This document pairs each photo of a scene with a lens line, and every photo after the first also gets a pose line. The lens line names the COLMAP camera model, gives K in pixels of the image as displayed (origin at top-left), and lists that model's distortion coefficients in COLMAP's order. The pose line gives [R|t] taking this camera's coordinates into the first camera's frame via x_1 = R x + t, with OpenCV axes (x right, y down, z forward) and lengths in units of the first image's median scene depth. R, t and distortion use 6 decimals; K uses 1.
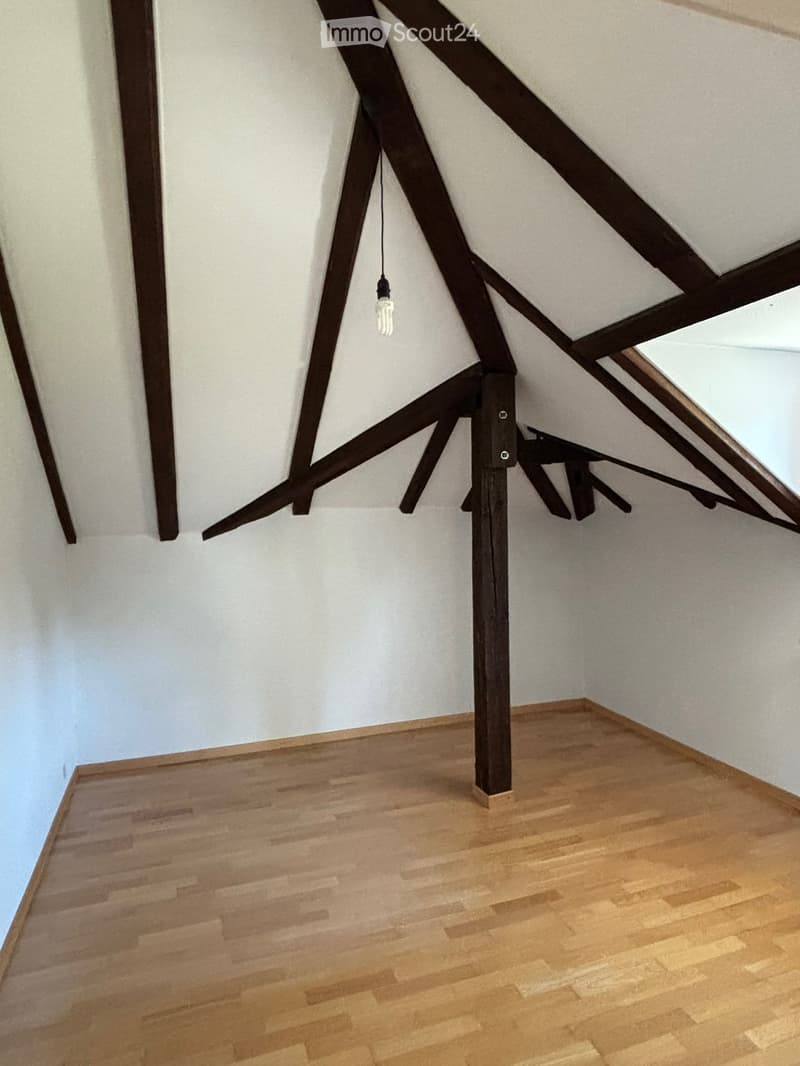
lens RADIAL K [[643.8, 0, 399.7], [0, 643.8, 534.6], [0, 0, 1]] dist [-0.004798, -0.000797]
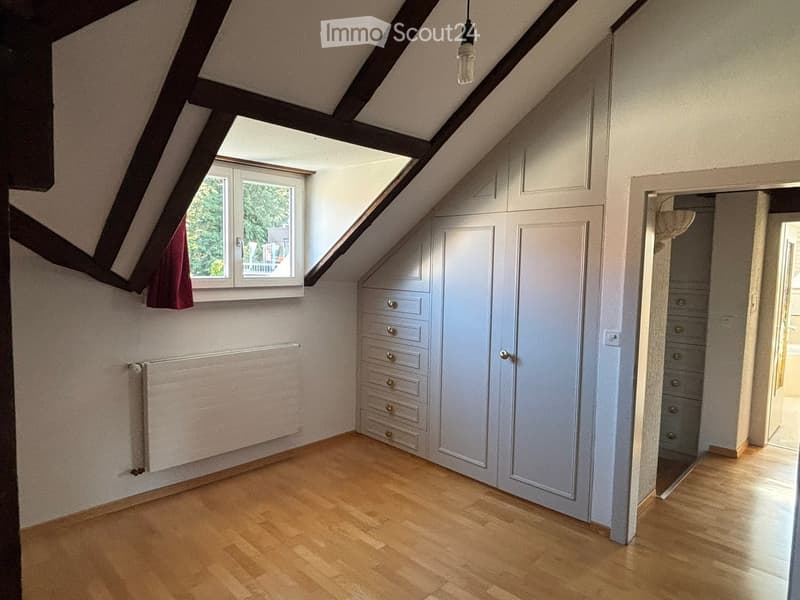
lens RADIAL K [[483.1, 0, 398.5], [0, 483.1, 298.1], [0, 0, 1]] dist [-0.004798, -0.000797]
pose [[-0.449202, -0.067982, 0.890840, -0.548460], [0.017735, 0.996226, 0.084967, -0.051726], [-0.893254, 0.053966, -0.446301, 1.224920]]
